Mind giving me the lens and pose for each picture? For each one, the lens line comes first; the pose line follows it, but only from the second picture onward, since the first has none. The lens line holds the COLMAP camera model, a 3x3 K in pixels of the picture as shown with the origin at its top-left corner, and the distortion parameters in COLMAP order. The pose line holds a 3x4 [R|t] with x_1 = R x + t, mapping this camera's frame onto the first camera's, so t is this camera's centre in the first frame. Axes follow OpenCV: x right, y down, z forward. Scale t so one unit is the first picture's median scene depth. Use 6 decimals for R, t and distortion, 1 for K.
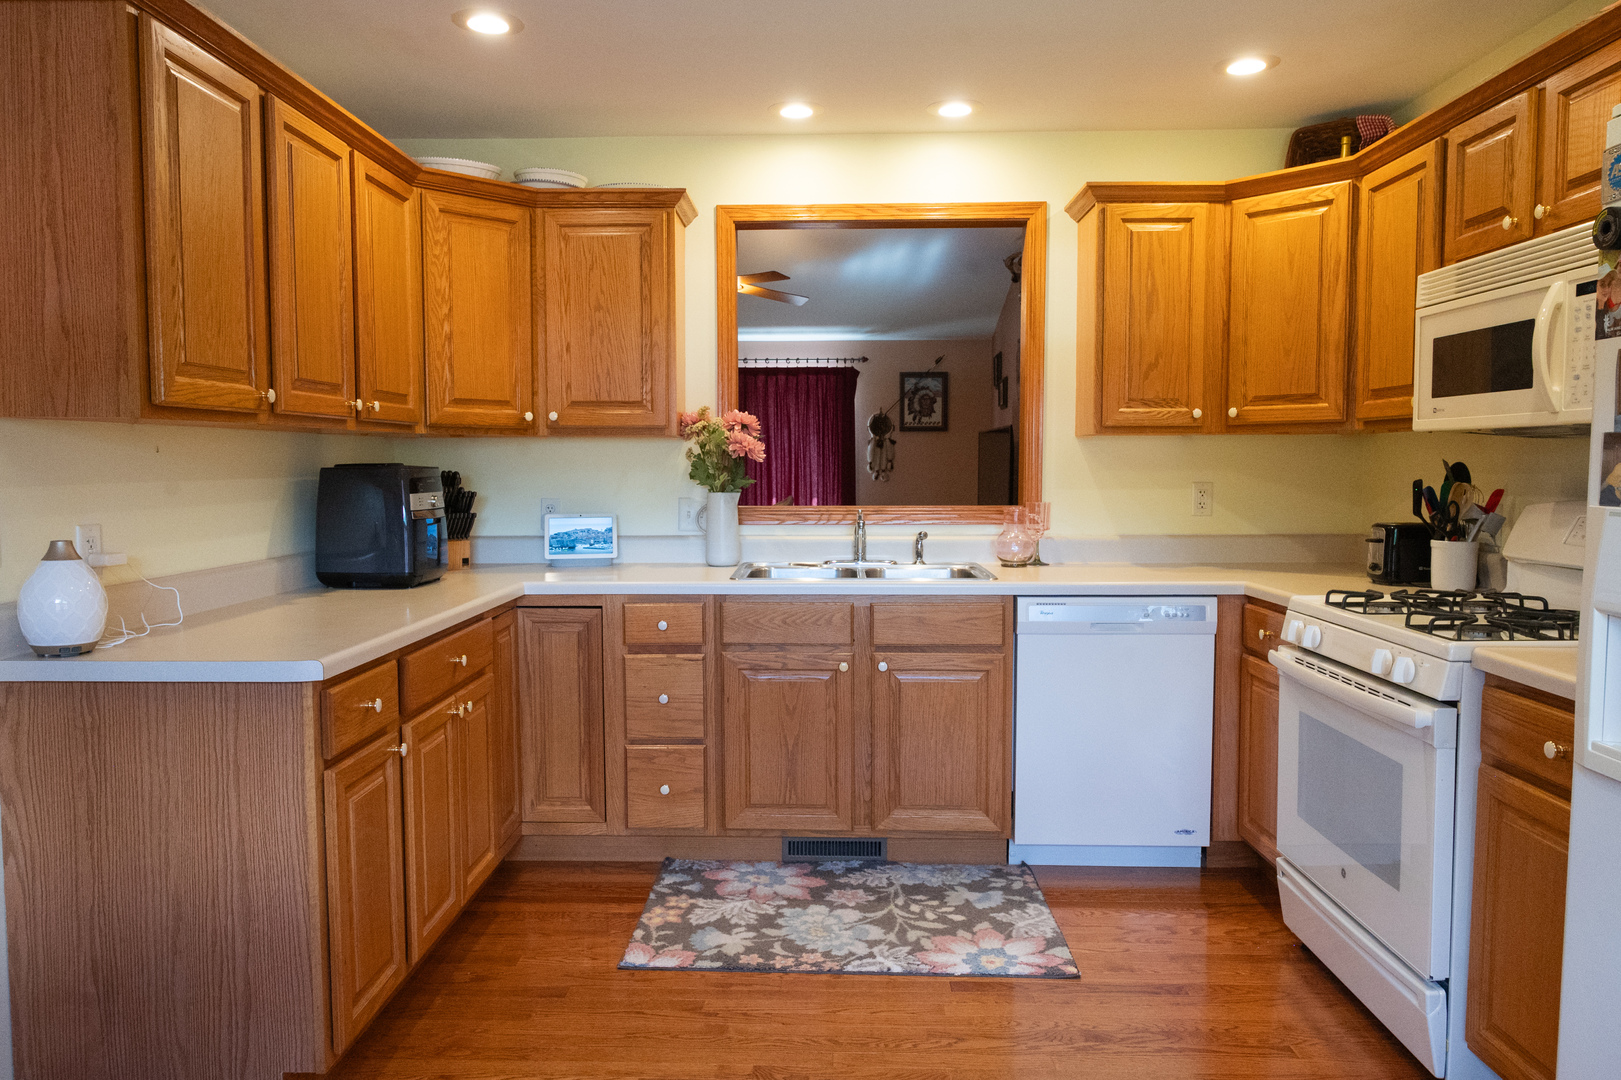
lens RADIAL K [[1110.8, 0, 776.2], [0, 1110.8, 537.3], [0, 0, 1]] dist [-0.004202, 0.002912]
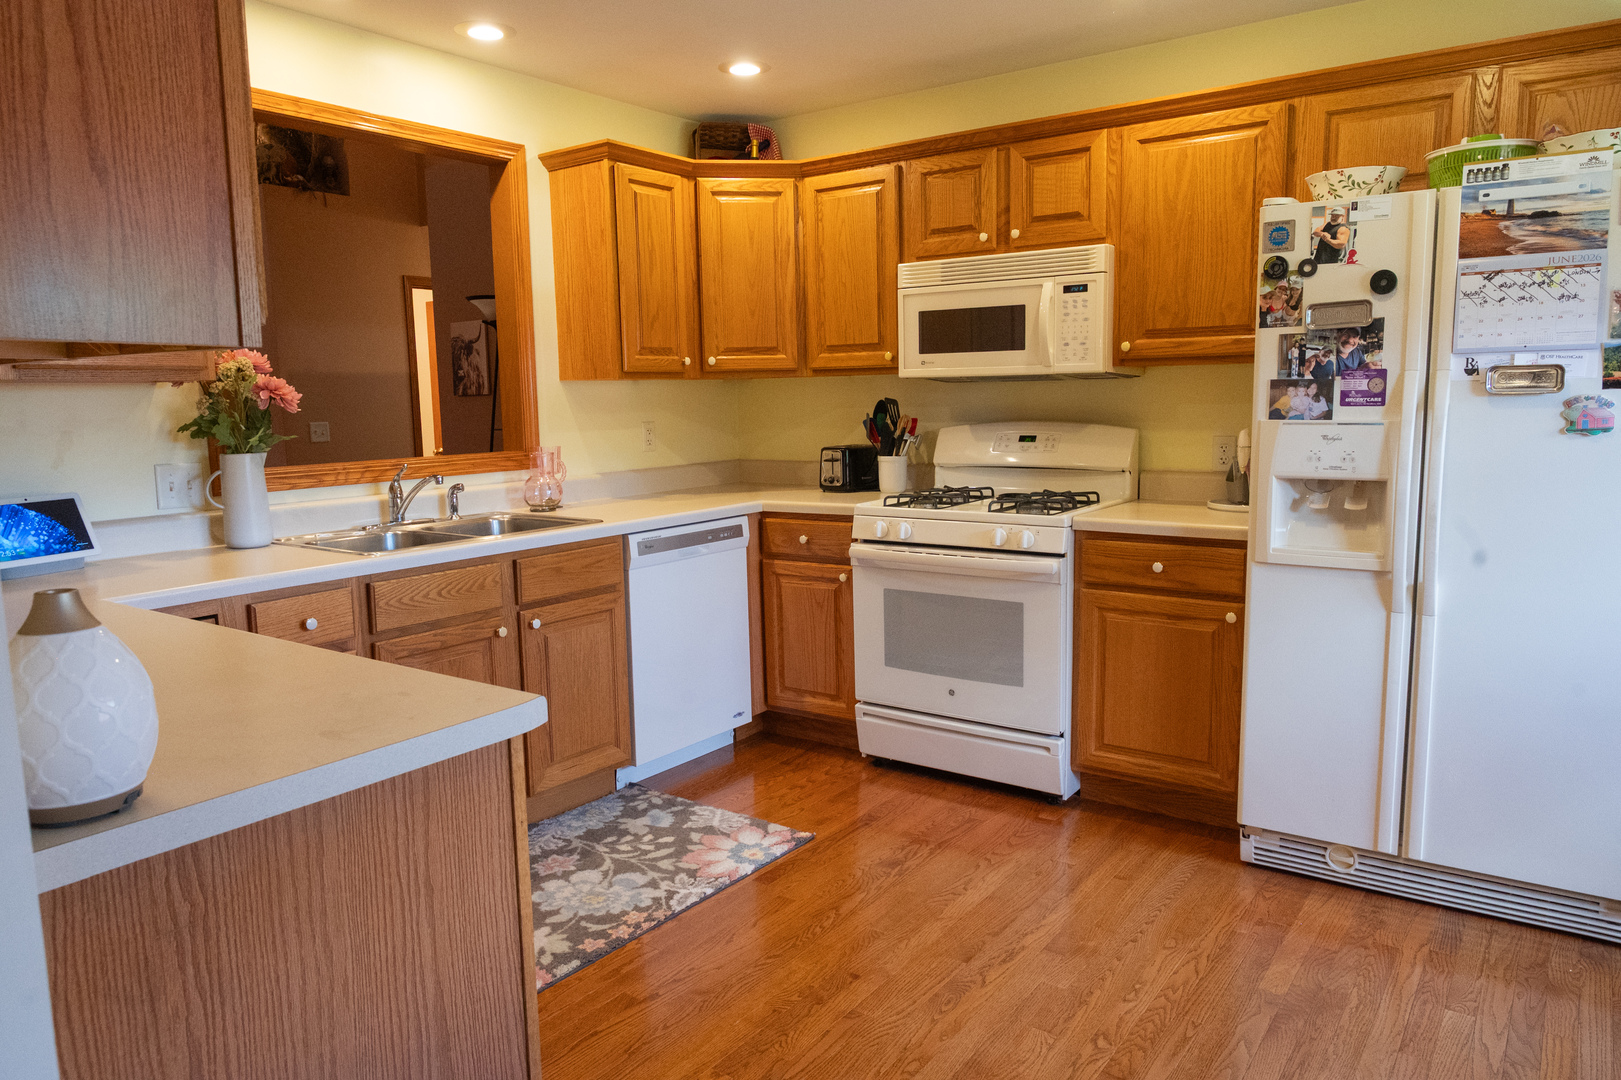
lens RADIAL K [[1110.8, 0, 767.3], [0, 1110.8, 535.9], [0, 0, 1]] dist [-0.004202, 0.002912]
pose [[0.559851, -0.114228, 0.820682, -0.627762], [0.074369, 0.993382, 0.087532, -0.030261], [-0.825249, 0.012029, 0.564641, 0.326555]]
